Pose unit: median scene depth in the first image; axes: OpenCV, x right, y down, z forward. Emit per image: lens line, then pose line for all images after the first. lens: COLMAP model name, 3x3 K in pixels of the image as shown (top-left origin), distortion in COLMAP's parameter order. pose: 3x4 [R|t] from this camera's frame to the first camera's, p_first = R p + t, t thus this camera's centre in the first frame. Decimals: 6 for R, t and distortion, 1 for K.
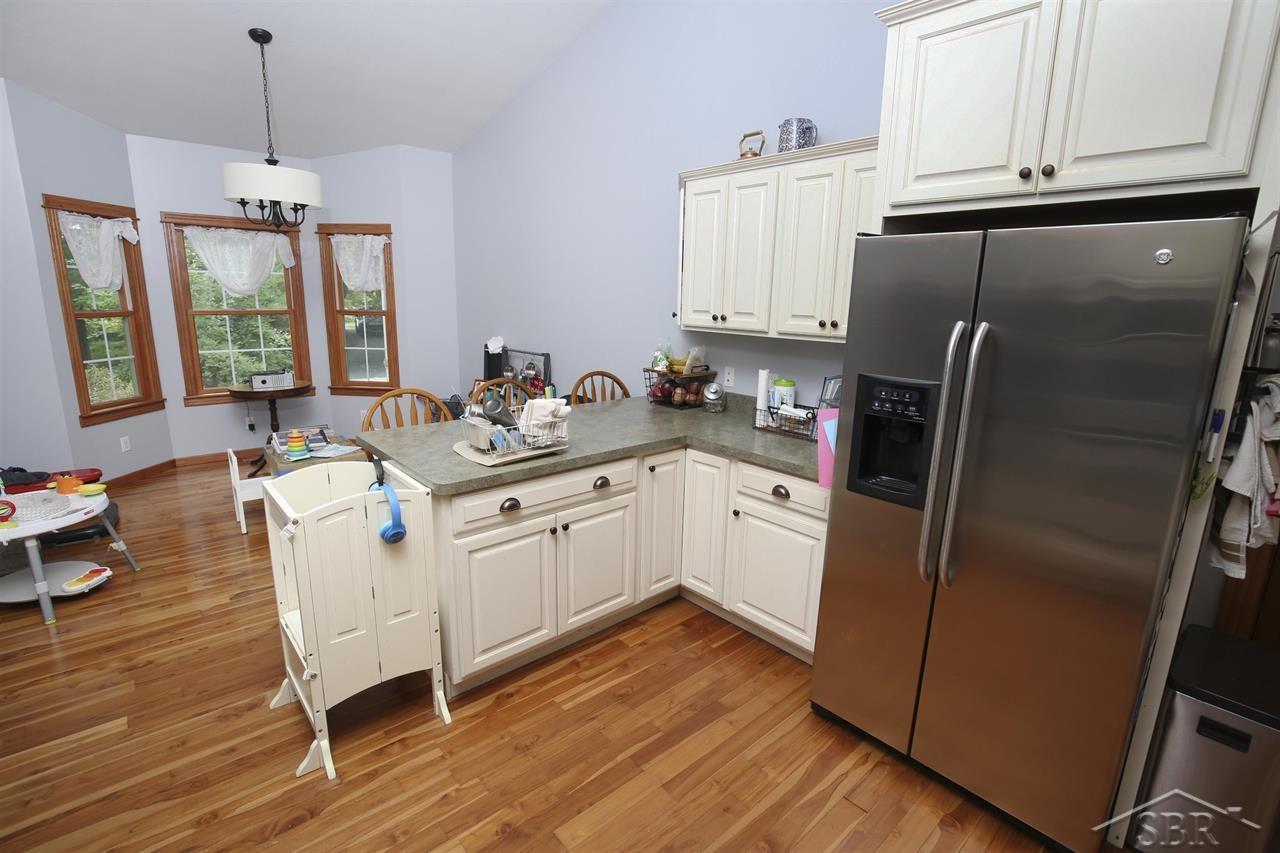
lens RADIAL K [[604.0, 0, 620.7], [0, 604.0, 405.5], [0, 0, 1]] dist [-0.002256, -0.000068]
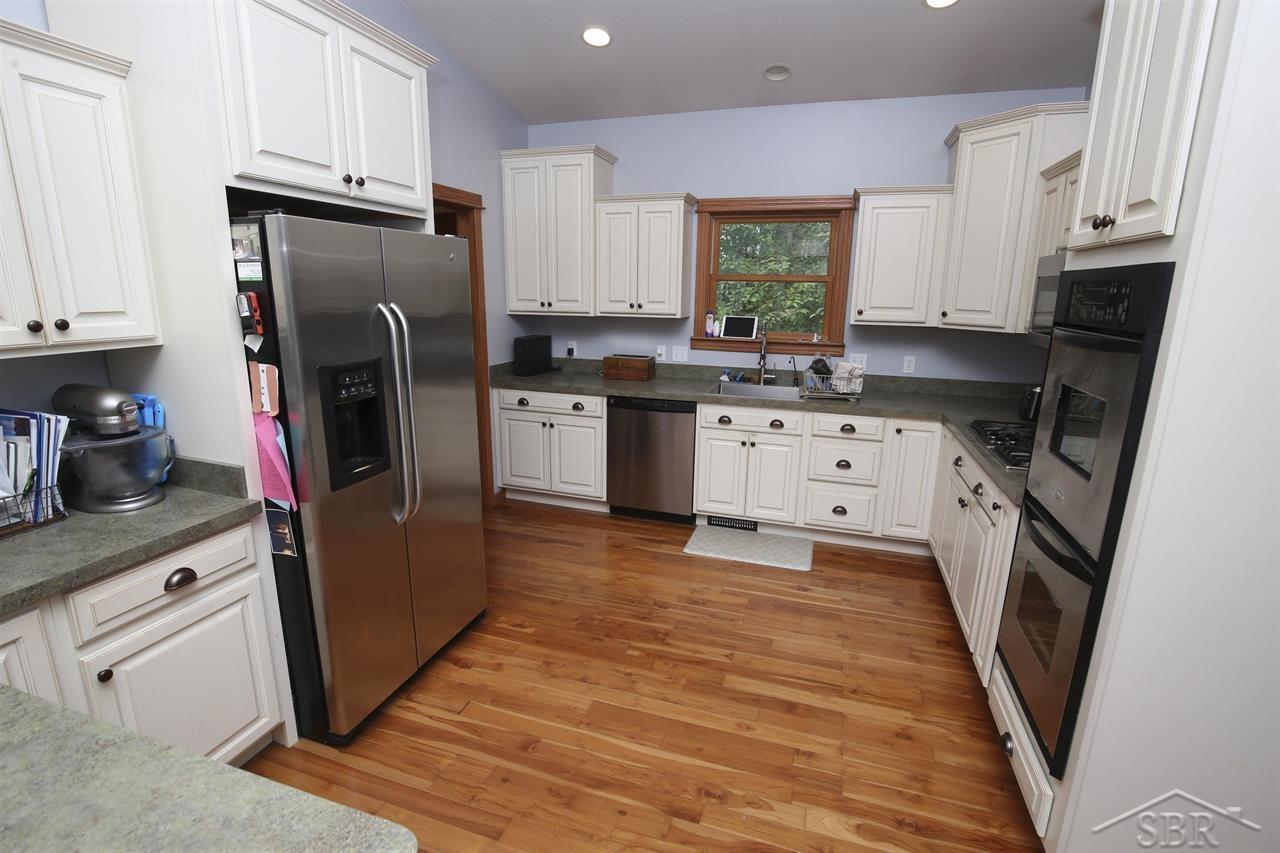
lens RADIAL K [[590.6, 0, 639.8], [0, 590.6, 419.1], [0, 0, 1]] dist [-0.022454, 0.000422]
pose [[-0.524759, -0.203224, 0.826636, -0.632802], [0.139335, 0.937482, 0.318926, -0.199899], [-0.839770, 0.282539, -0.463636, 1.058228]]
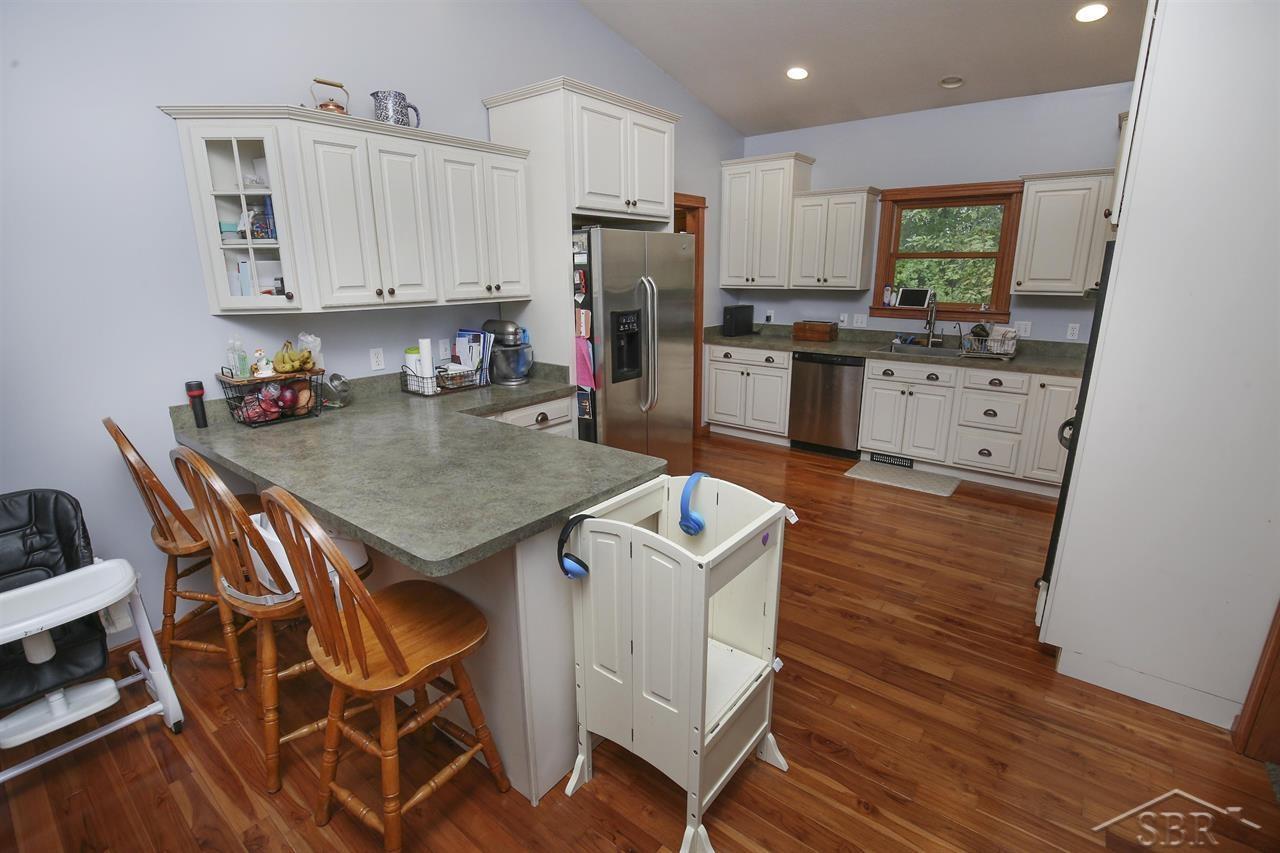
lens RADIAL K [[590.6, 0, 639.8], [0, 590.6, 419.1], [0, 0, 1]] dist [-0.022454, 0.000422]
pose [[-0.193965, -0.254345, 0.947463, -1.265986], [0.186131, 0.938720, 0.290102, -0.237178], [-0.963189, 0.232622, -0.134737, 1.248423]]
